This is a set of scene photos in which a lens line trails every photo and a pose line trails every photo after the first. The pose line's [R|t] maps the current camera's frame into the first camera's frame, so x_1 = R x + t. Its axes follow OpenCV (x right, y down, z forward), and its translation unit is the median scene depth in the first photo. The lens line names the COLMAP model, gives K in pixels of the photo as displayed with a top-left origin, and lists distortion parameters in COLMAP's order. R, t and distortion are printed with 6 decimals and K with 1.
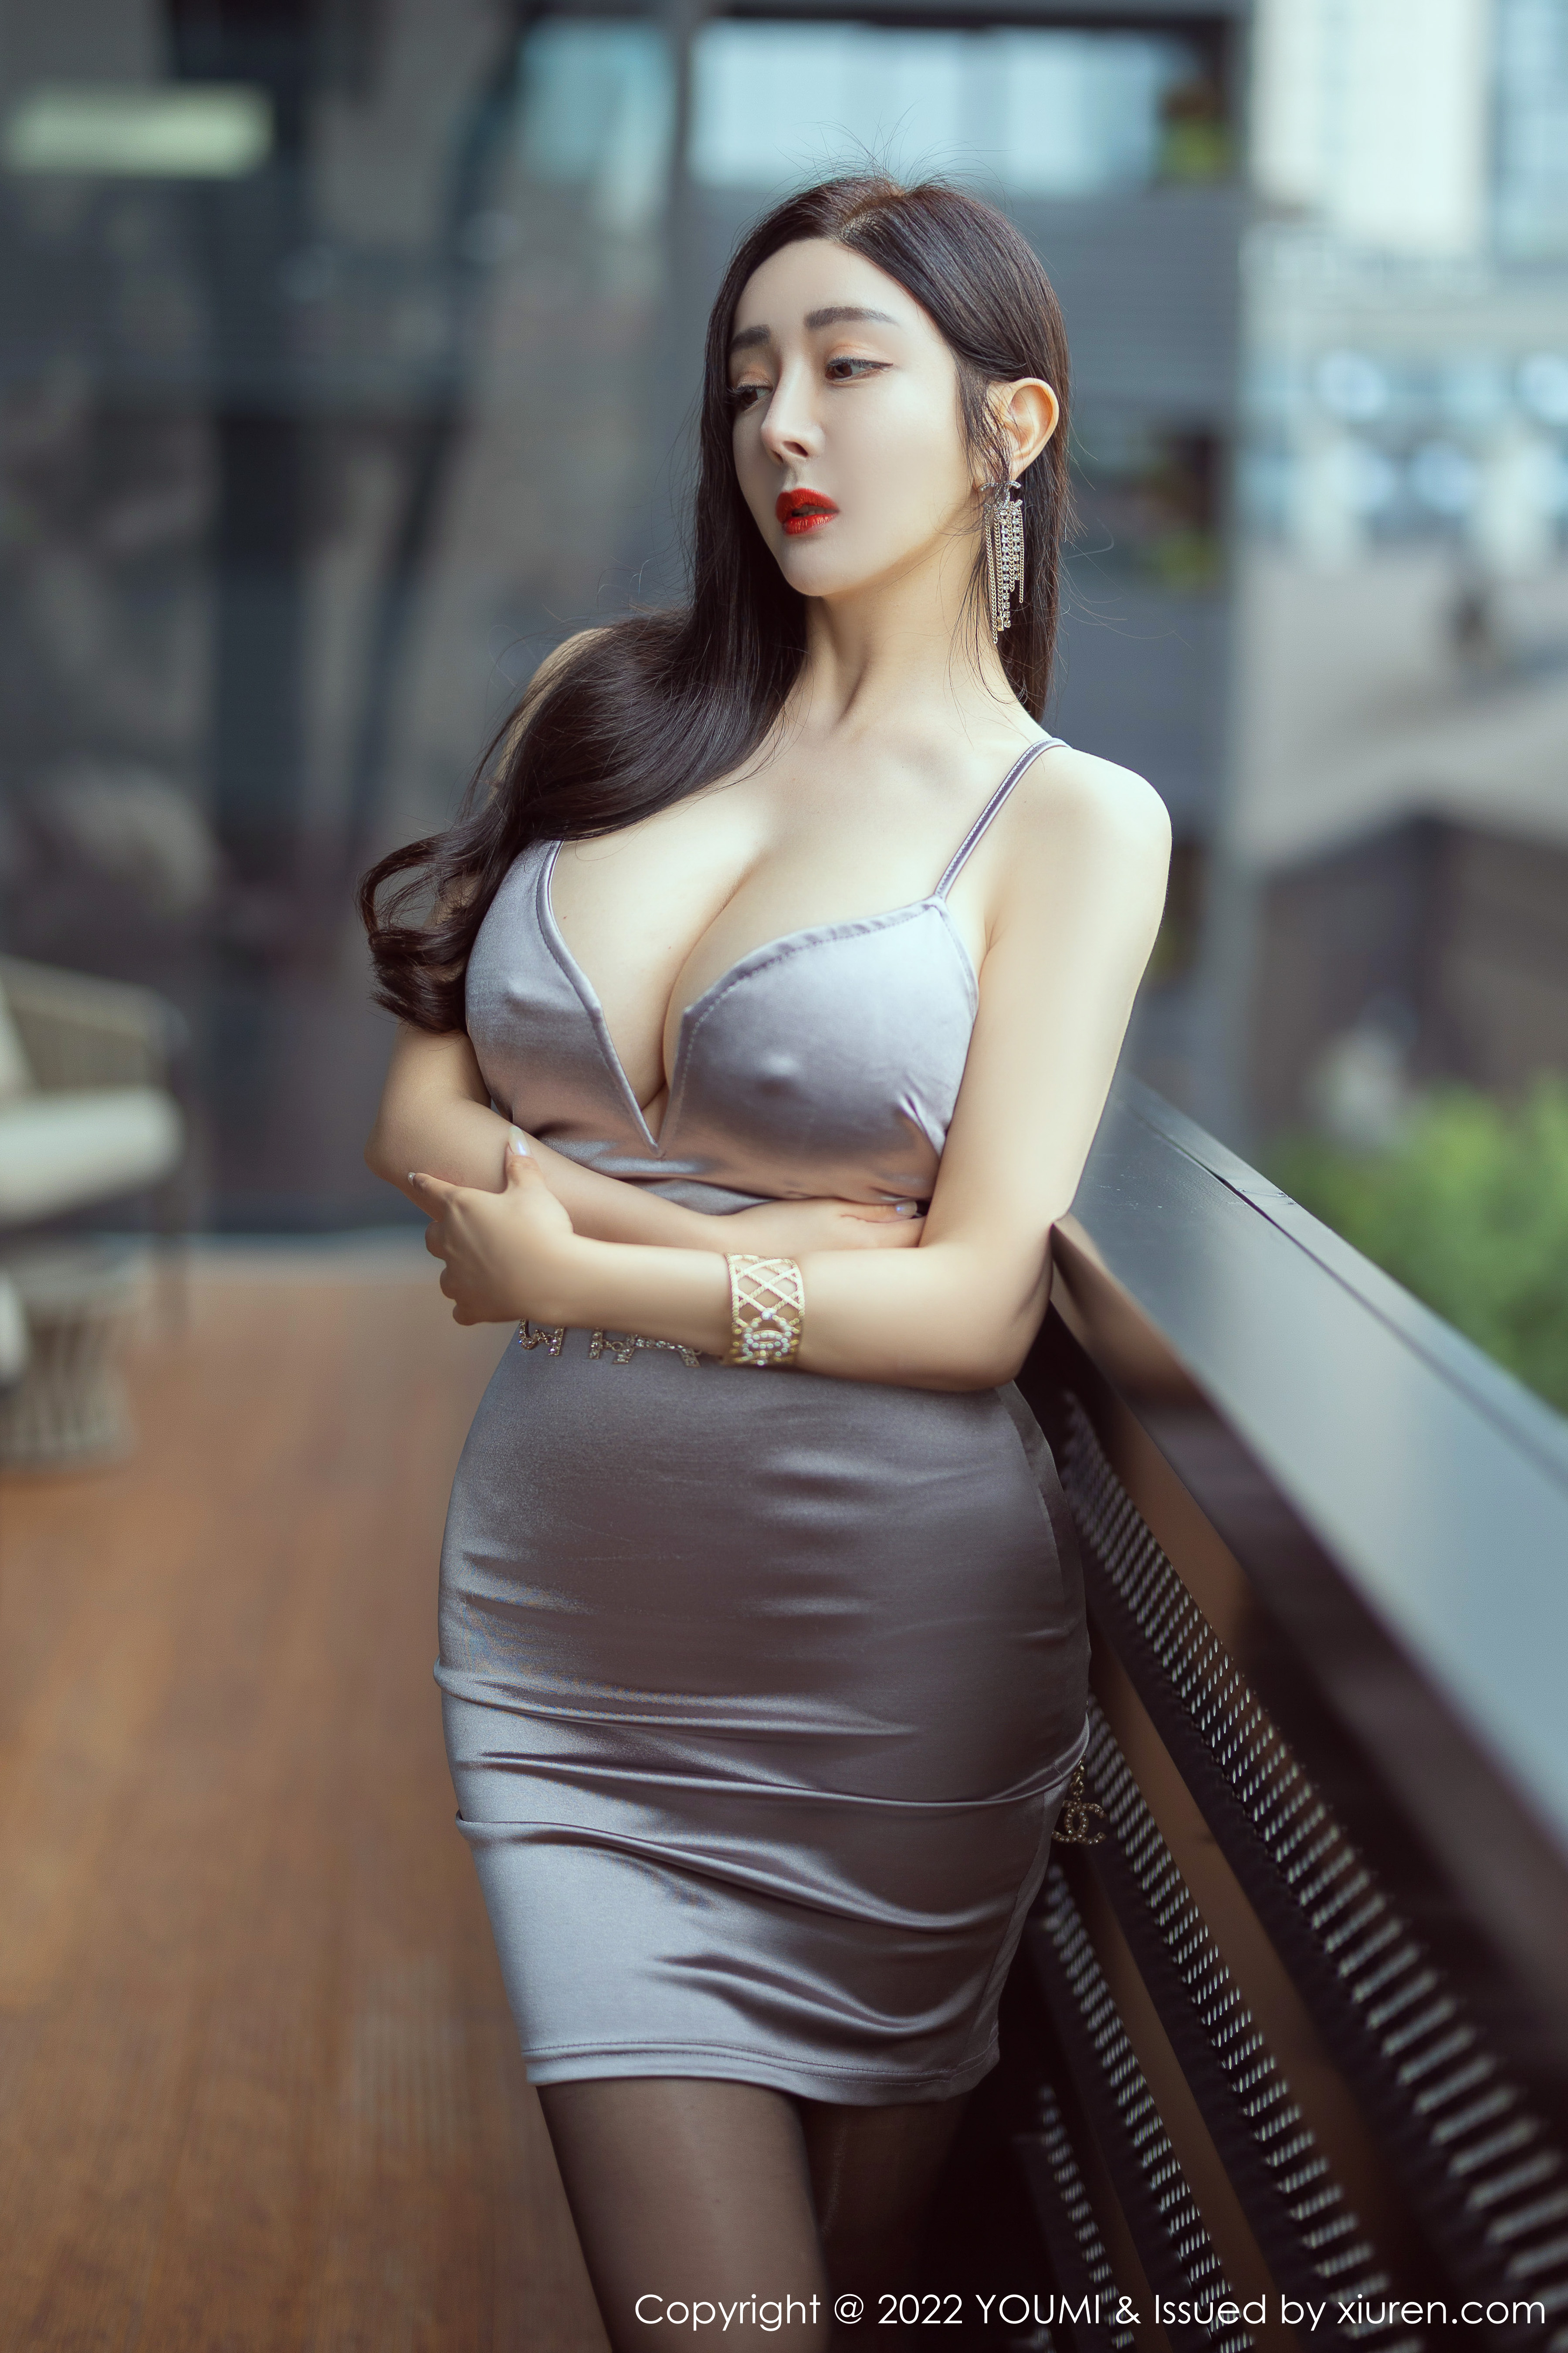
lens RADIAL K [[3444.5, 0, 784.0], [0, 3444.5, 1176.5], [0, 0, 1]] dist [-0.040696, 0.011287]
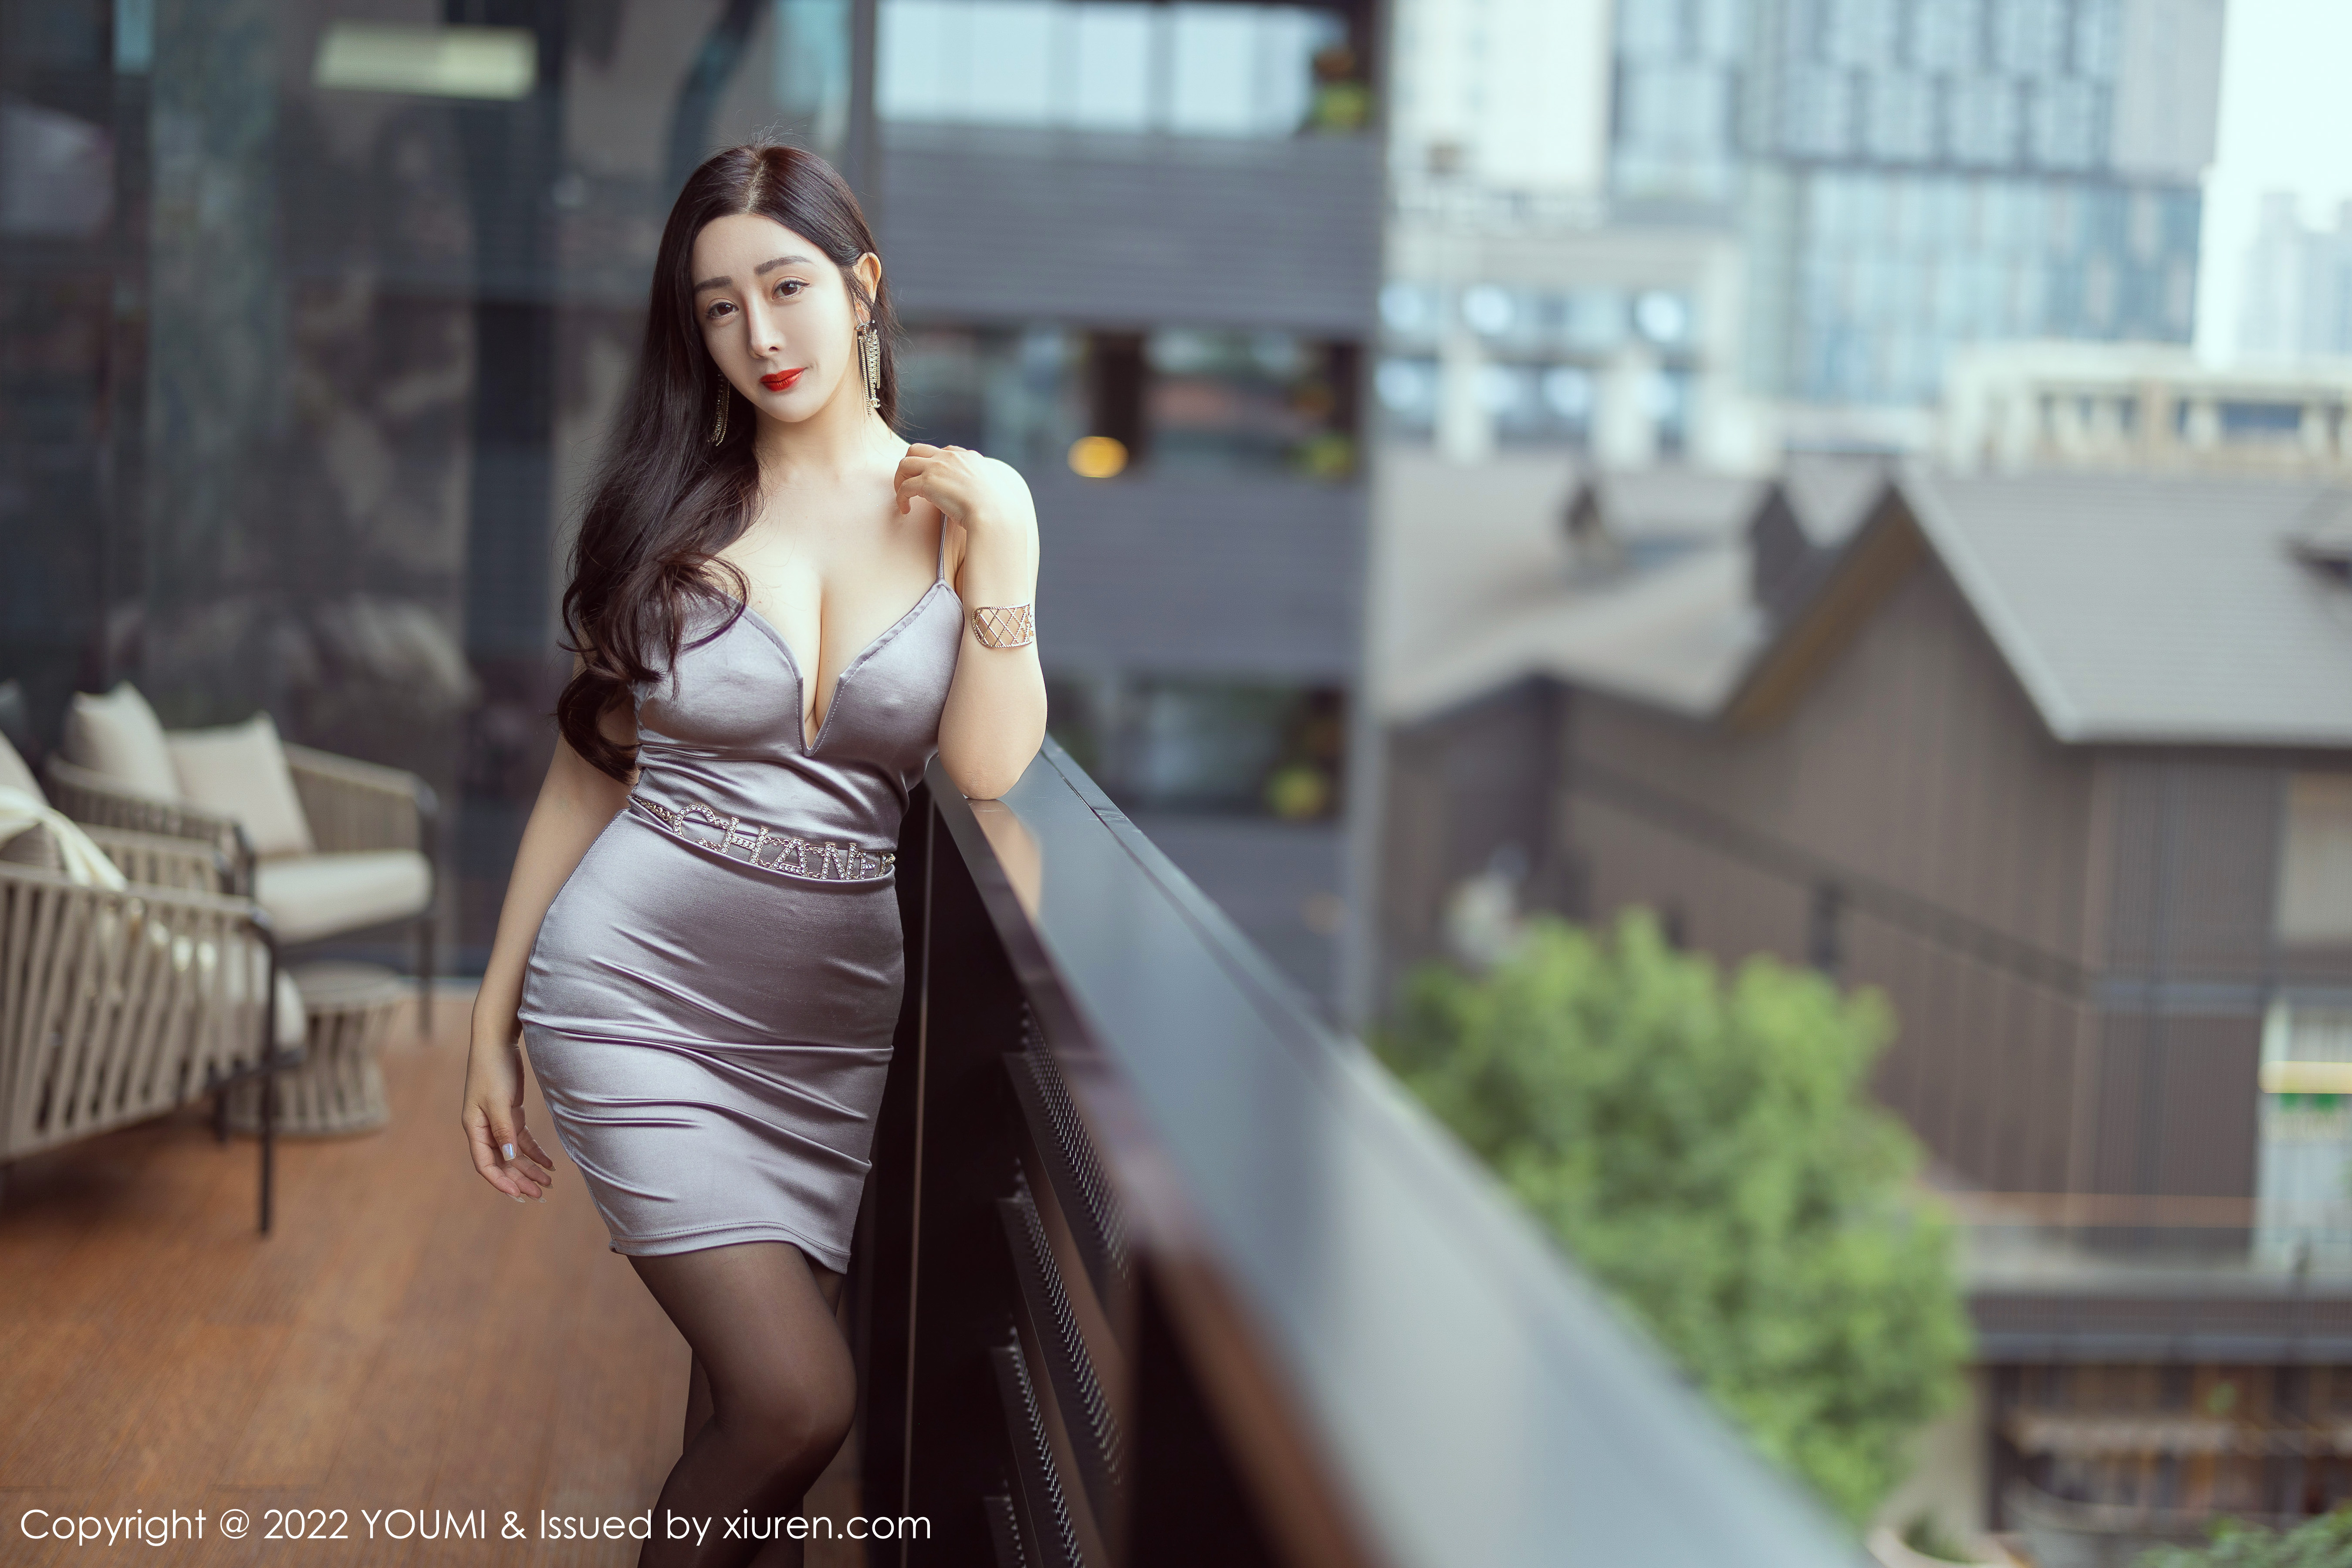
lens RADIAL K [[3297.5, 0, 1176.0], [0, 3297.5, 784.0], [0, 0, 1]] dist [0.046136, 0.066659]
pose [[0.998789, 0.017328, 0.046043, 0.017303], [-0.013553, 0.996616, -0.081072, 0.022549], [-0.047292, 0.080350, 0.995644, -0.098602]]
